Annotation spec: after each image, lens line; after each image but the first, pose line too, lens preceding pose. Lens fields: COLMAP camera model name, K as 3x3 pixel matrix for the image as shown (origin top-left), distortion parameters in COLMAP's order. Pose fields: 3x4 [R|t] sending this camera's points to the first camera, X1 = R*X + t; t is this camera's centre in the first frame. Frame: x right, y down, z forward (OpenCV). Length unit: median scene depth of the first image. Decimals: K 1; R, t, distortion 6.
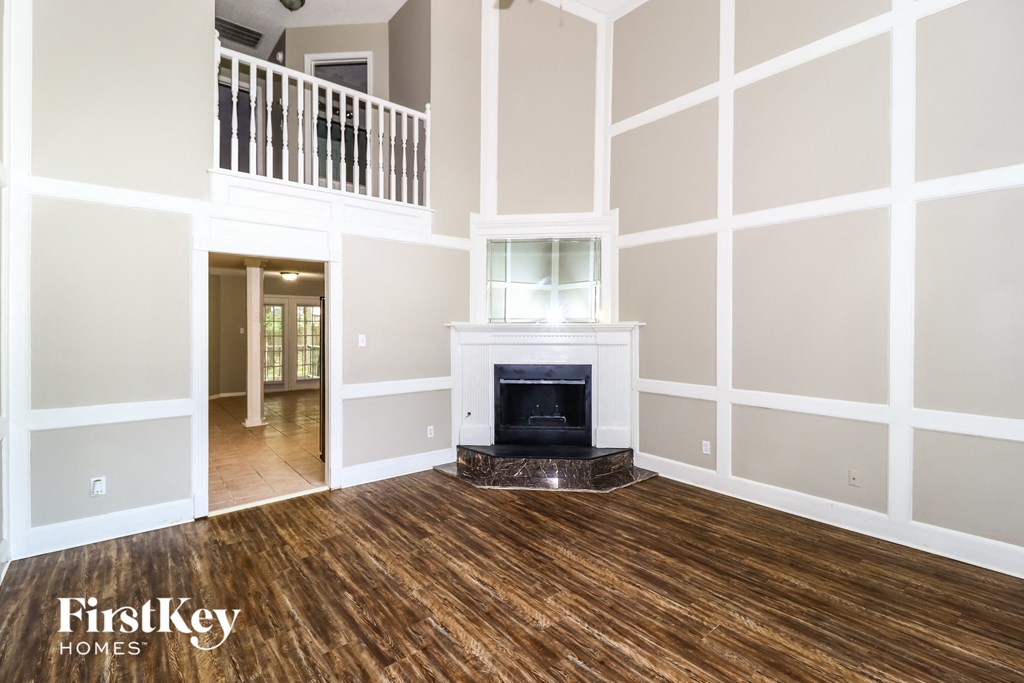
lens RADIAL K [[468.4, 0, 506.0], [0, 468.4, 333.8], [0, 0, 1]] dist [0.005697, -0.000902]
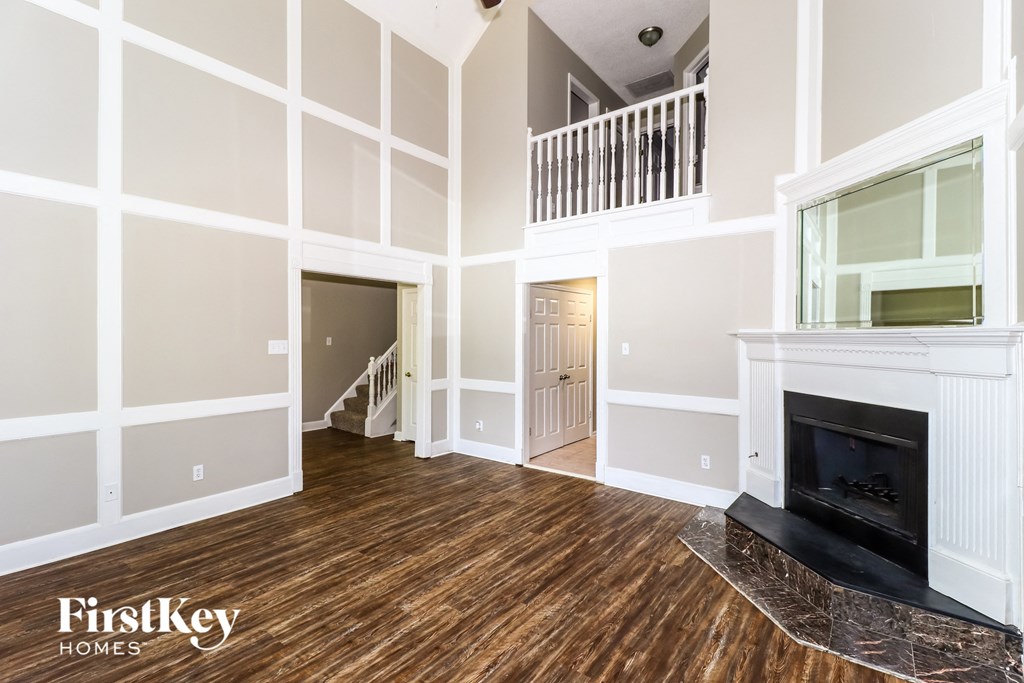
lens RADIAL K [[468.4, 0, 505.9], [0, 468.4, 337.3], [0, 0, 1]] dist [0.005697, -0.000902]
pose [[0.222746, 0.004720, -0.974865, 0.780882], [-0.020368, 0.999793, 0.000187, -0.006160], [0.974664, 0.019814, 0.222796, 0.638768]]
